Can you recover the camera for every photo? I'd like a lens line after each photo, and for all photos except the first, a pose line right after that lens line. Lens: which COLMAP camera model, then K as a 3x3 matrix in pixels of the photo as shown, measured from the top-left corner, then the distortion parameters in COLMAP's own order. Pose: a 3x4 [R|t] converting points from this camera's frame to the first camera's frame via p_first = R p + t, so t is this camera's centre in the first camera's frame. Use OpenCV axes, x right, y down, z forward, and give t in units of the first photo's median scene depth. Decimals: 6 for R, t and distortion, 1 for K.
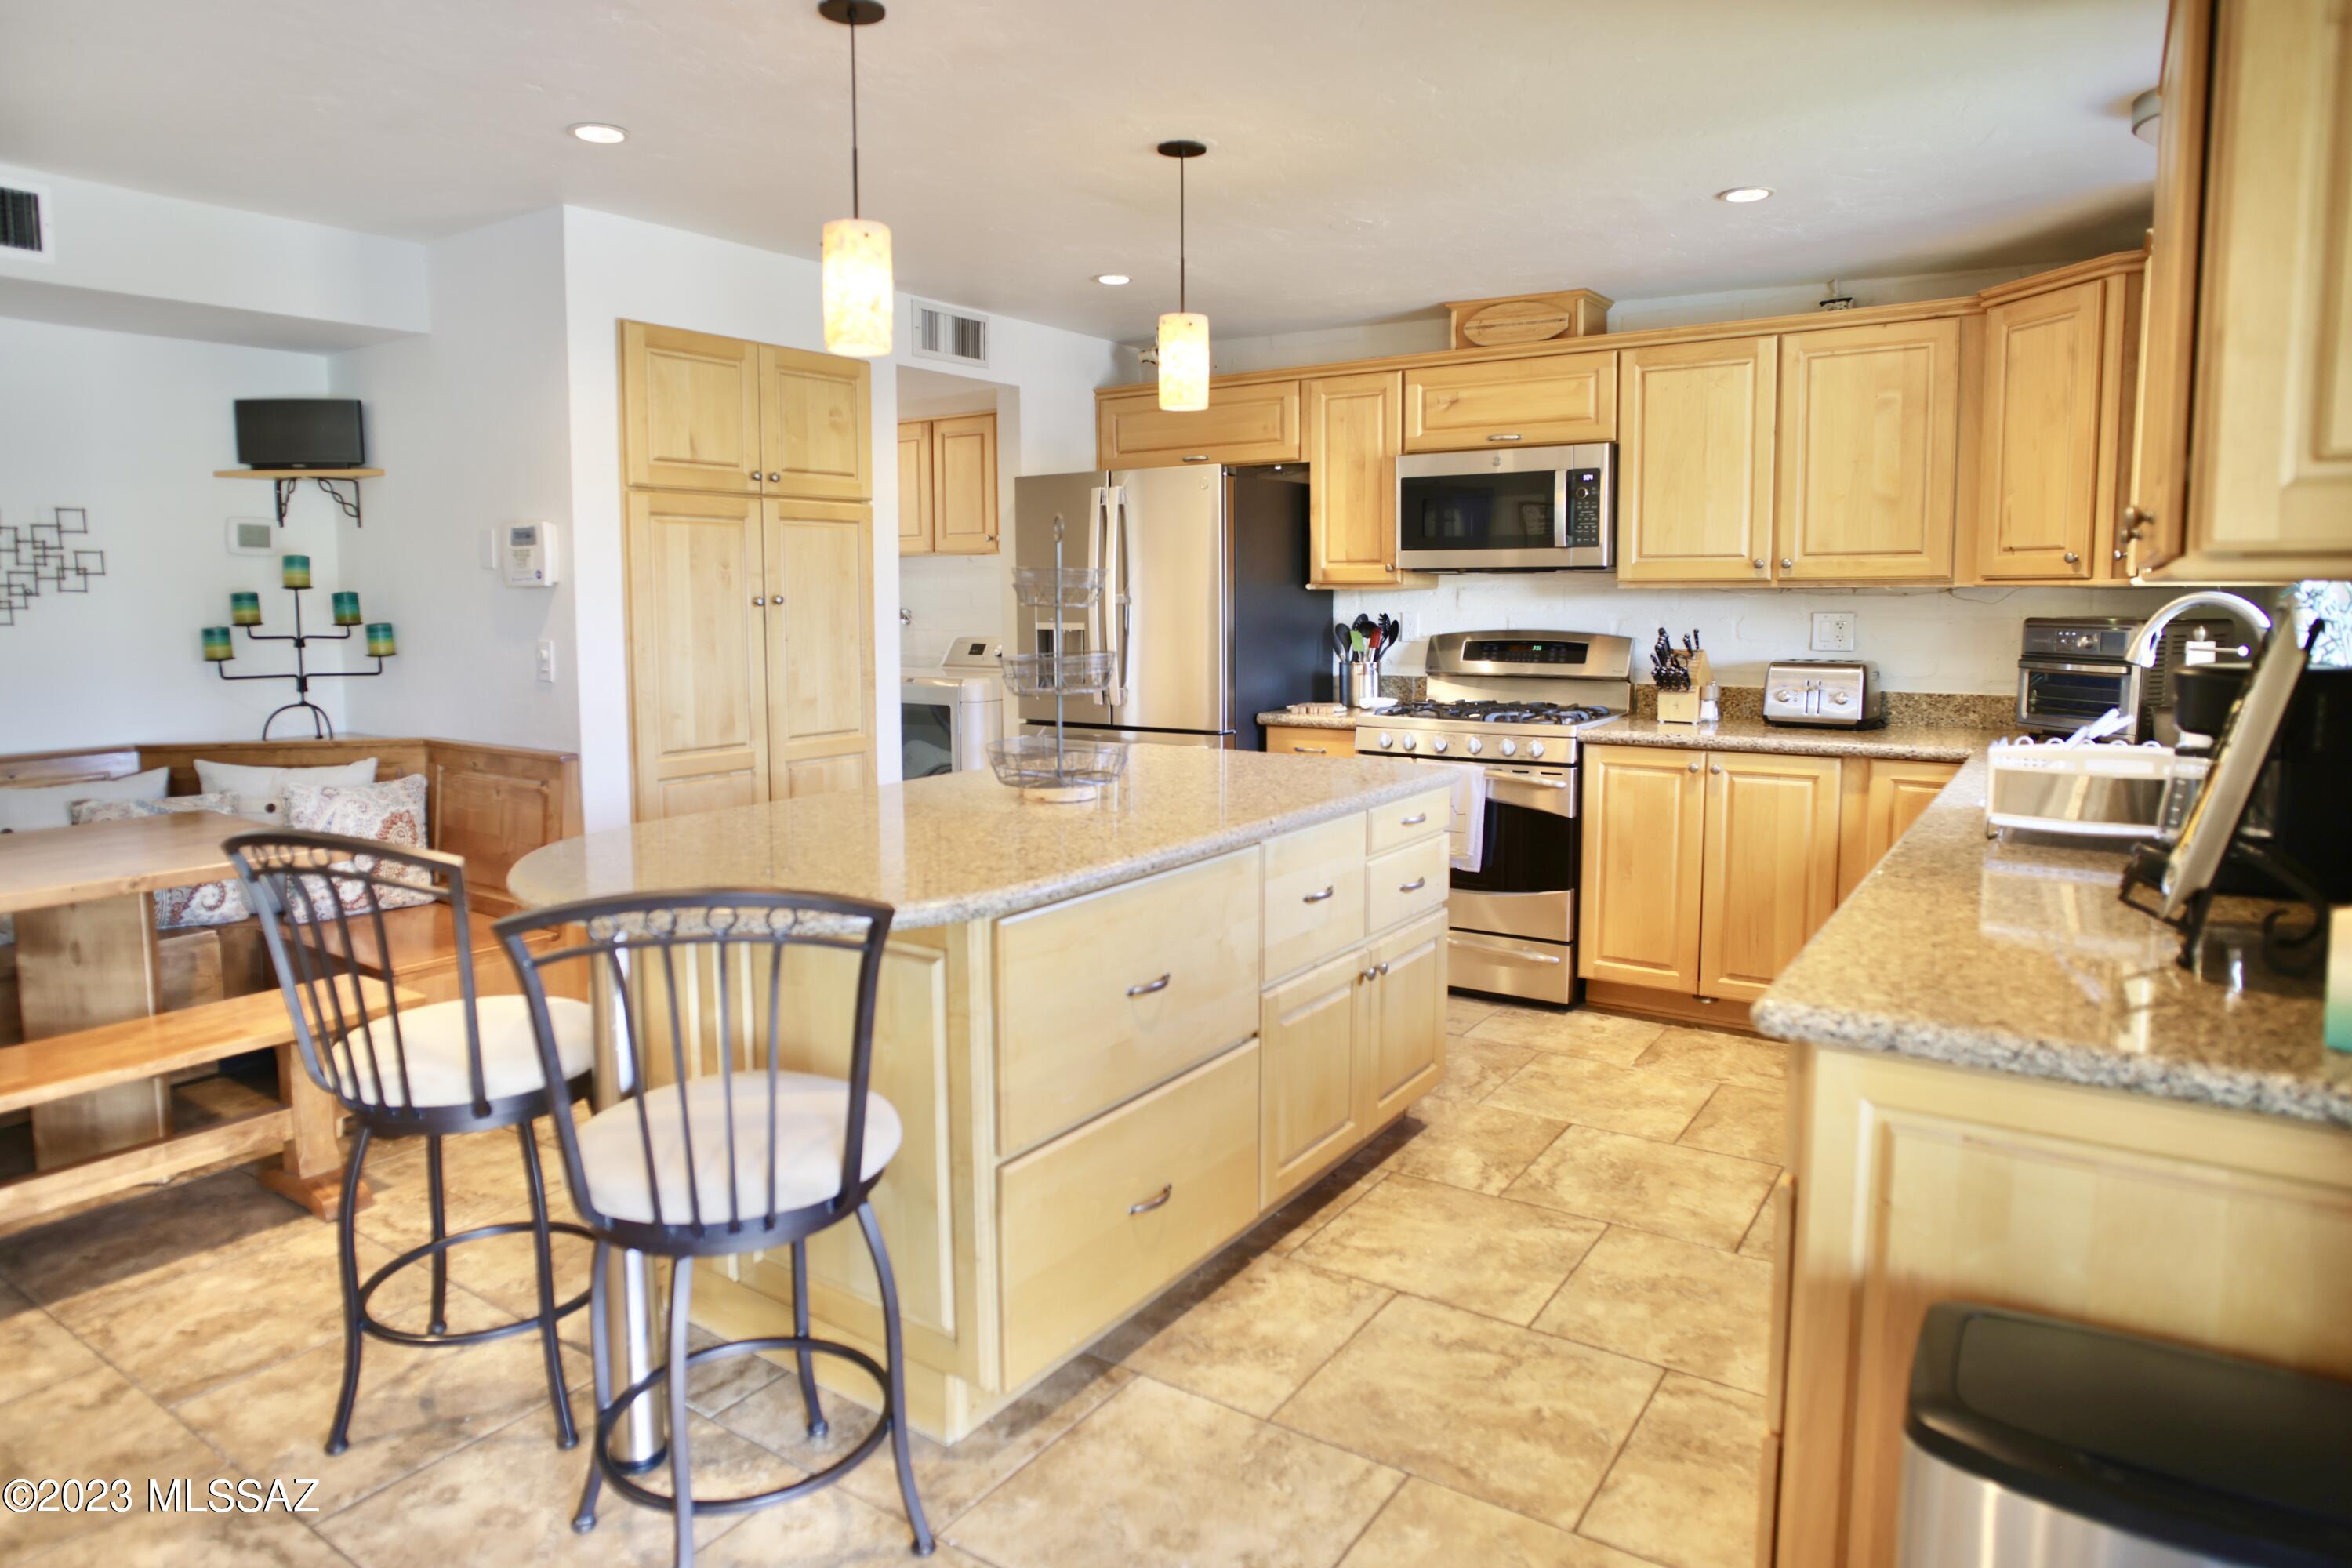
lens RADIAL K [[1379.0, 0, 1170.3], [0, 1379.0, 778.2], [0, 0, 1]] dist [-0.055979, 0.028184]
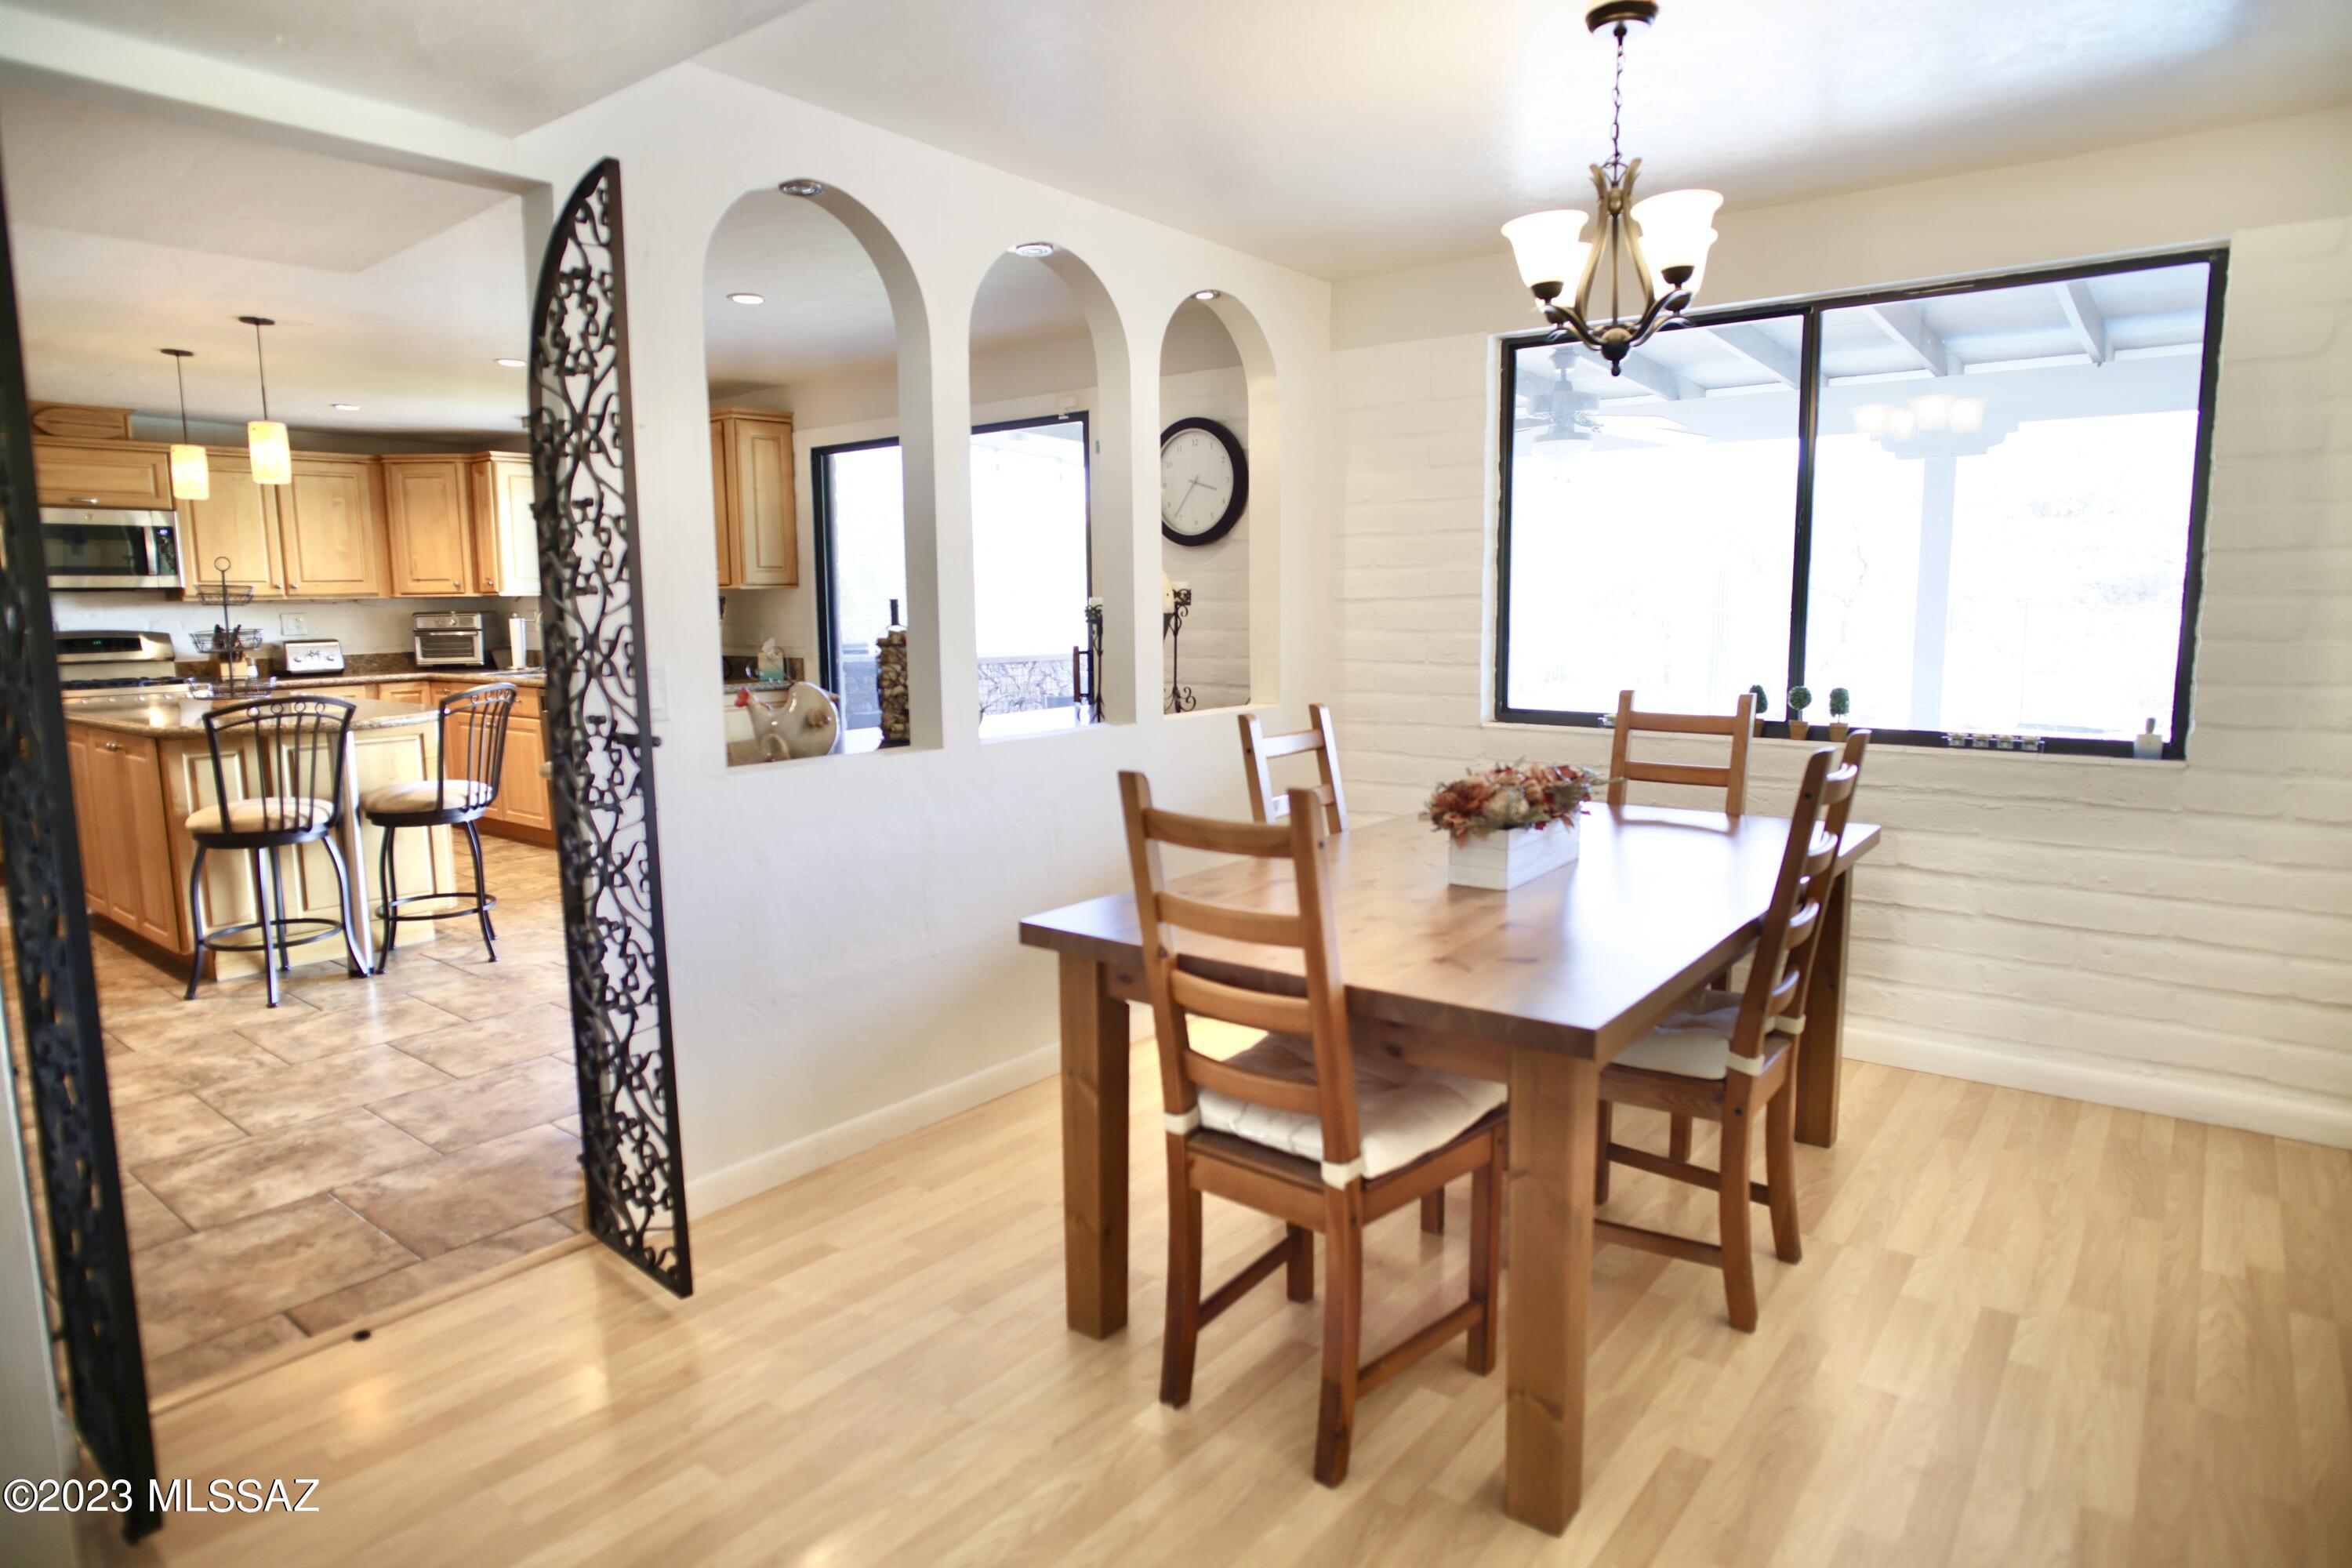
lens RADIAL K [[1343.3, 0, 1168.6], [0, 1343.3, 779.8], [0, 0, 1]] dist [-0.063130, 0.031786]
pose [[0.076212, -0.129717, 0.988618, -1.230338], [0.144764, 0.982435, 0.117746, 0.059547], [-0.986527, 0.134142, 0.093651, -0.282544]]
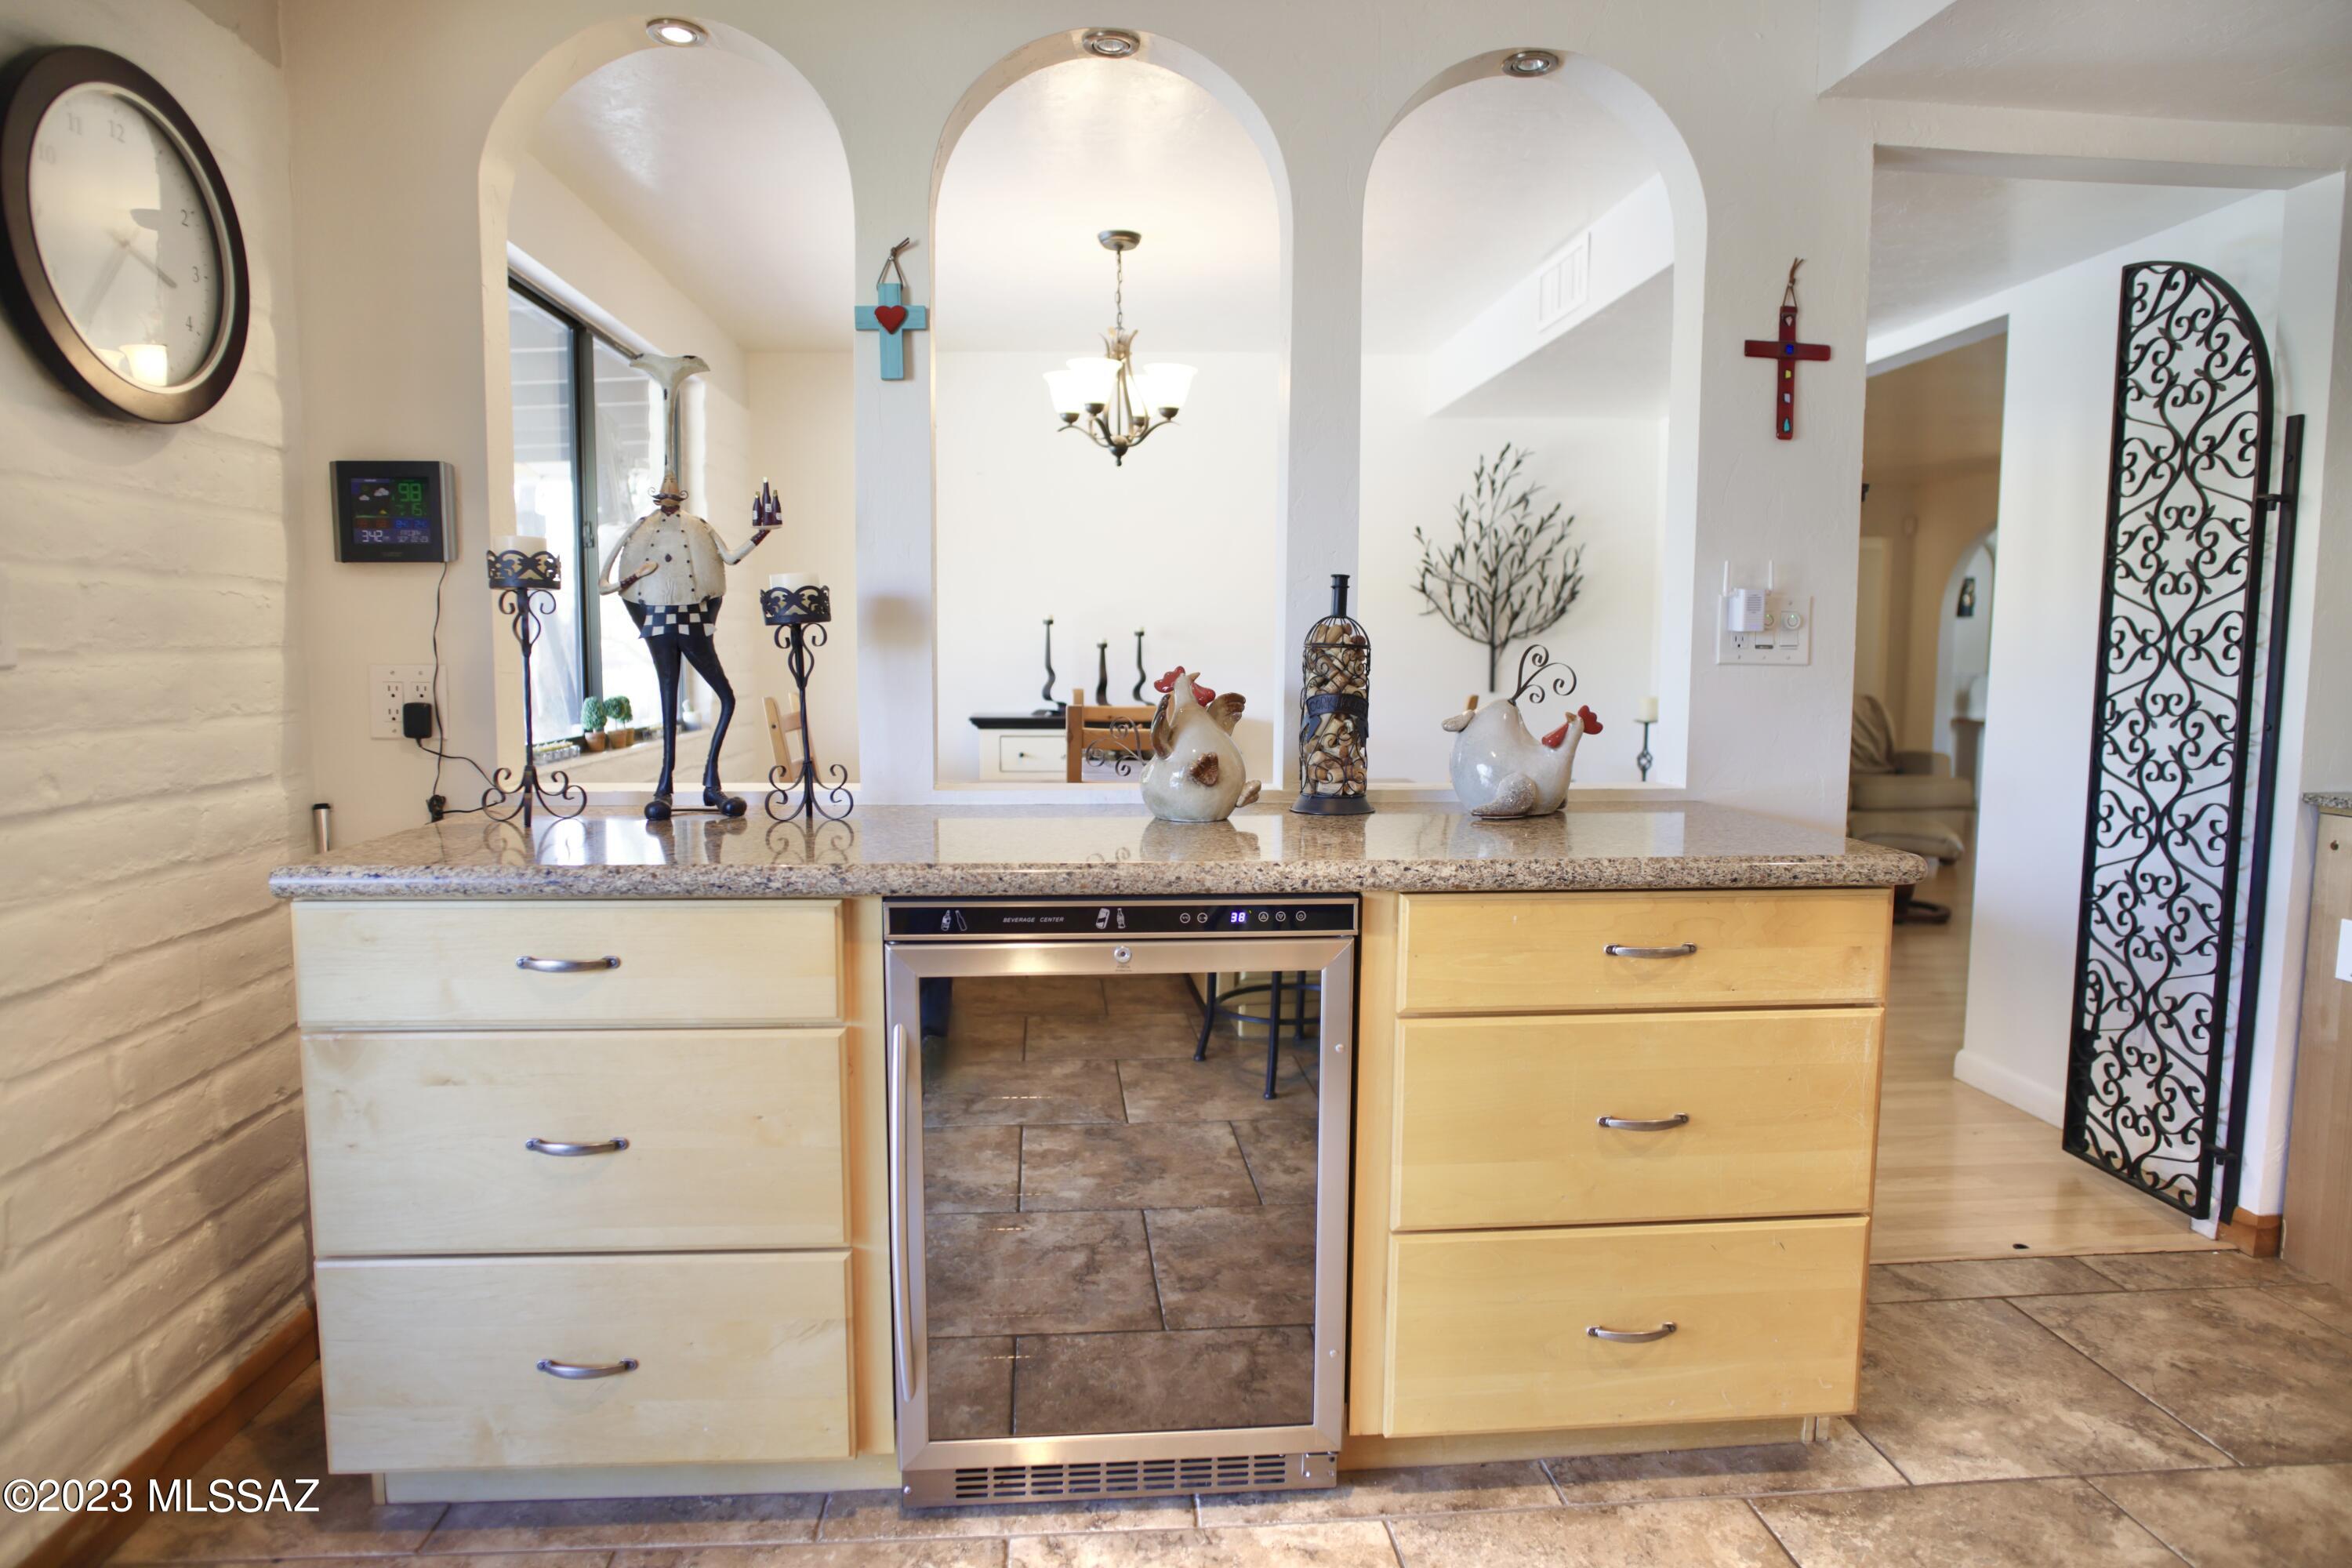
lens RADIAL K [[1343.3, 0, 1168.6], [0, 1343.3, 779.8], [0, 0, 1]] dist [-0.063130, 0.031786]
pose [[-0.779864, 0.062232, -0.622847, -0.047852], [-0.085325, 0.975189, 0.204272, -0.000341], [0.620106, 0.212449, -0.755205, 0.311015]]
